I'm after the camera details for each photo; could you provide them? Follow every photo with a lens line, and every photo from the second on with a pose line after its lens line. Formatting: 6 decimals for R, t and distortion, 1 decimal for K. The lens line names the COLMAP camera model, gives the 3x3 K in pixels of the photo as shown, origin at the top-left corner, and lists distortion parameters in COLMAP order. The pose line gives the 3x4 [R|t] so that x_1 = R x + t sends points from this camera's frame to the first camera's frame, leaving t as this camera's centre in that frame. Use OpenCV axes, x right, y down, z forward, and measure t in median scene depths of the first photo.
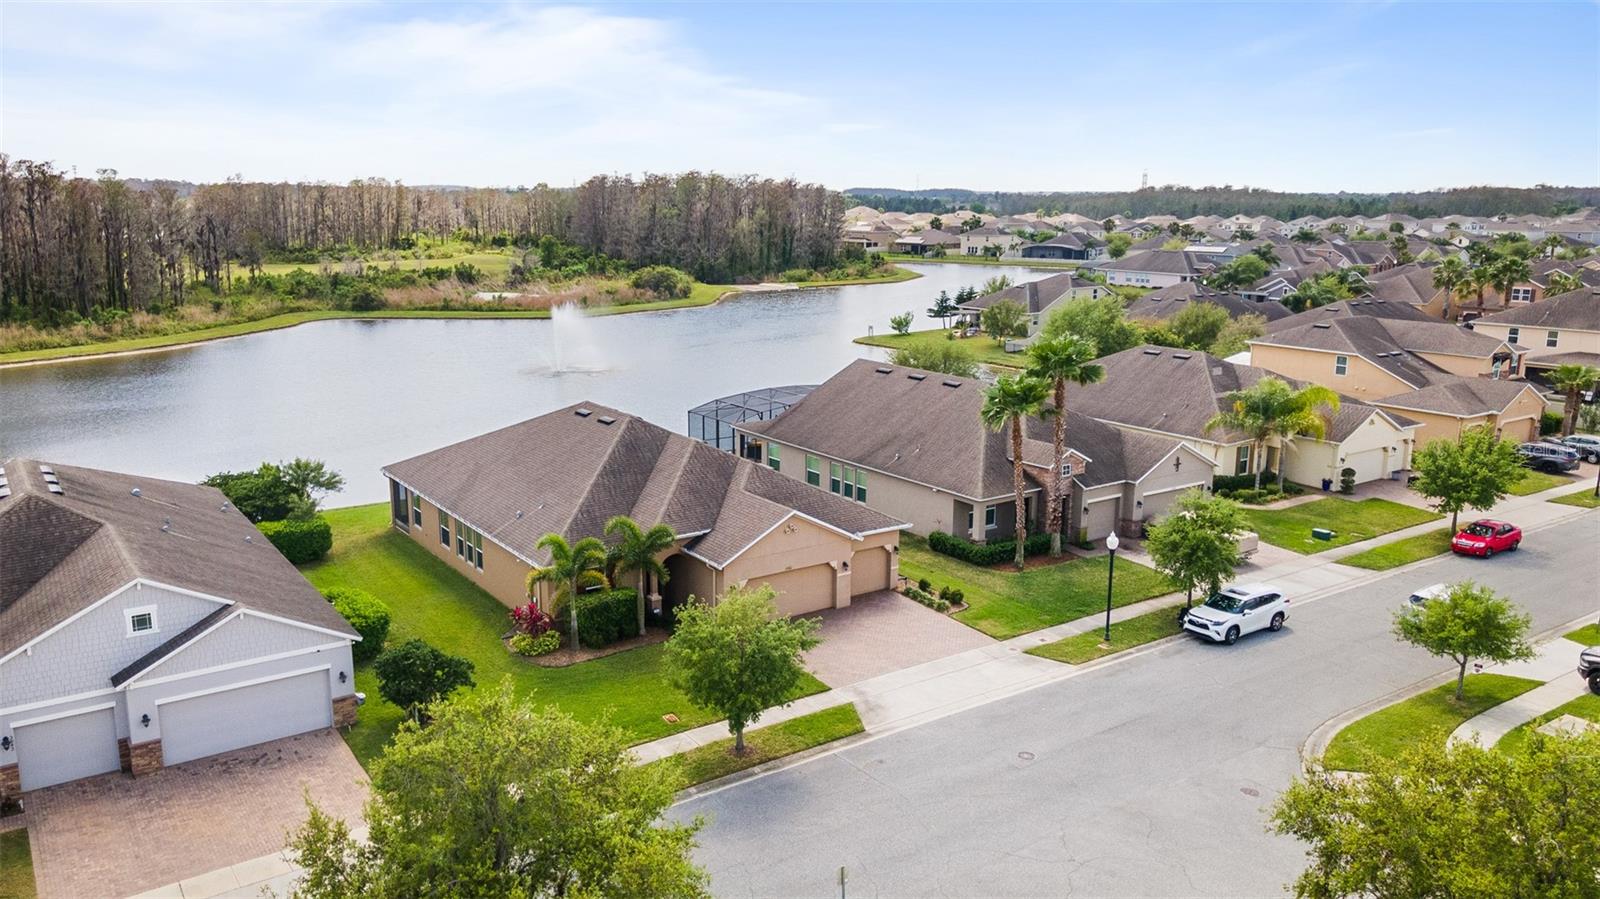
lens RADIAL K [[1191.9, 0, 795.3], [0, 1191.9, 450.2], [0, 0, 1]] dist [0.034847, 0.004524]
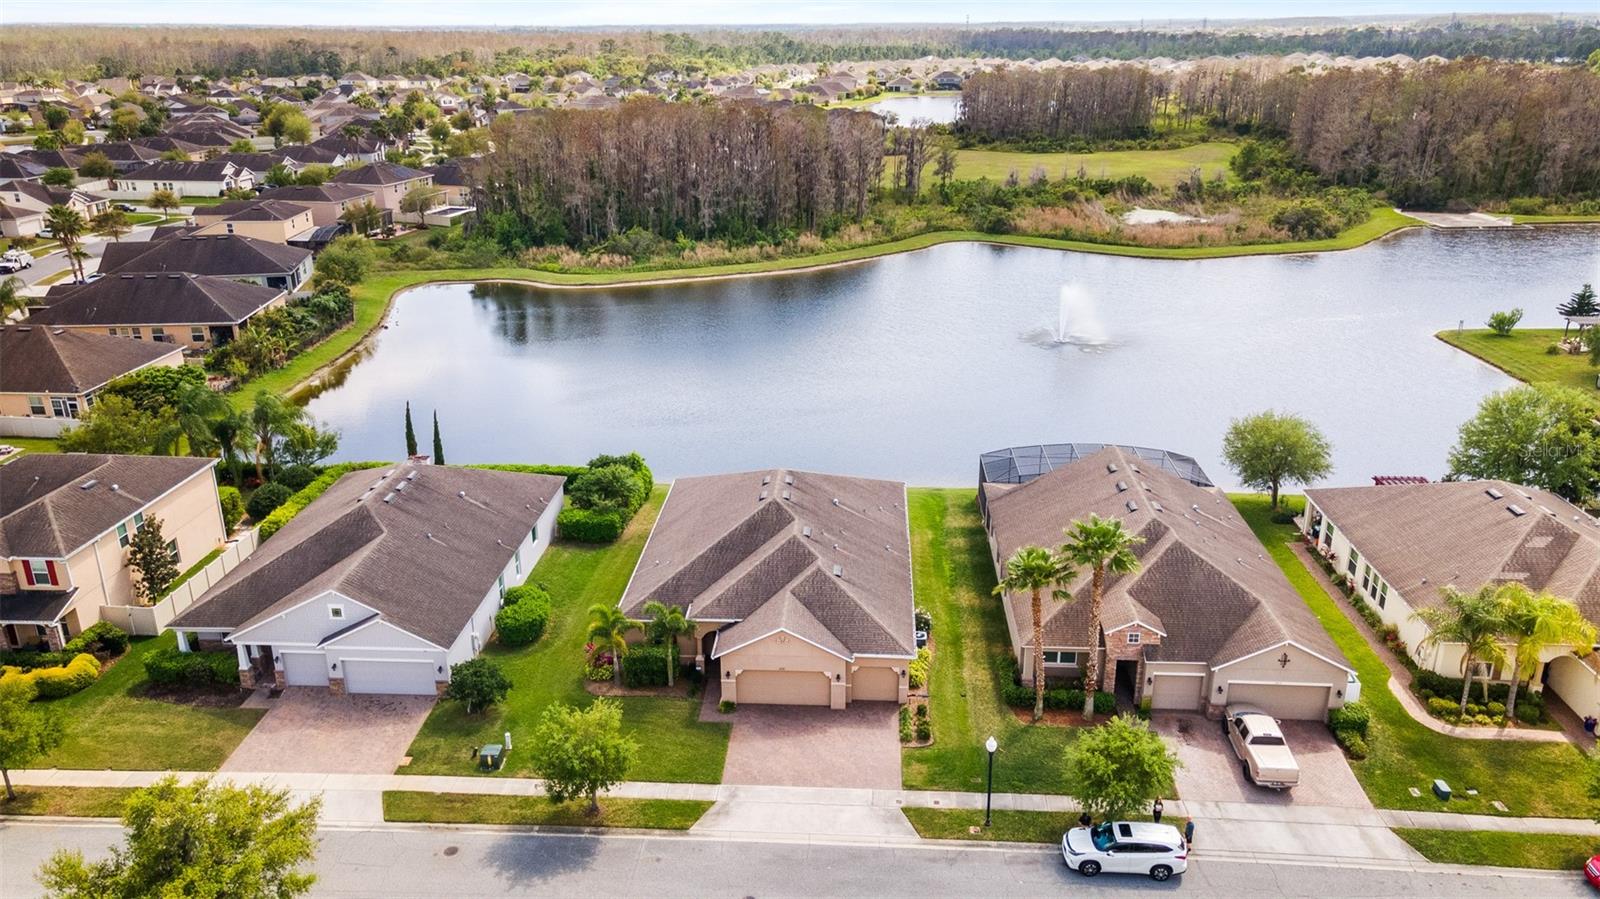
lens RADIAL K [[1155.9, 0, 794.4], [0, 1155.9, 449.1], [0, 0, 1]] dist [0.030427, 0.006951]
pose [[0.777665, 0.202292, -0.595243, 0.644769], [-0.117913, 0.976947, 0.177964, -0.324790], [0.617522, -0.068210, 0.783591, 0.076833]]
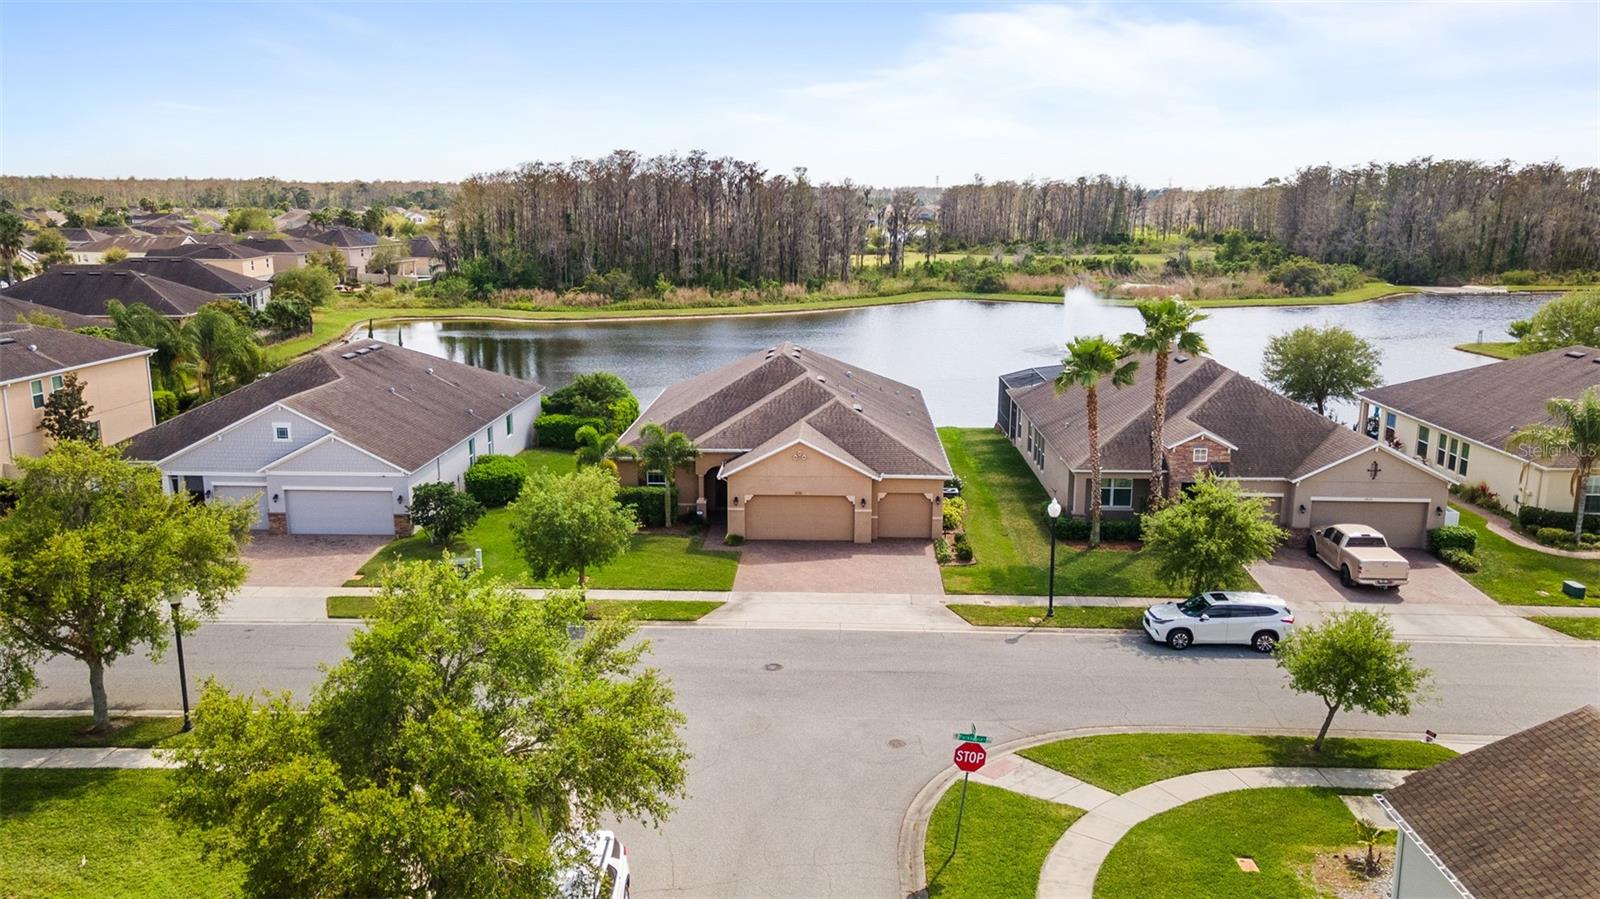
lens RADIAL K [[1191.9, 0, 795.3], [0, 1191.9, 450.2], [0, 0, 1]] dist [0.034847, 0.004524]
pose [[0.793103, 0.121599, -0.596826, 0.601214], [-0.123733, 0.991603, 0.037606, 0.019917], [0.596387, 0.044022, 0.801489, 0.128817]]
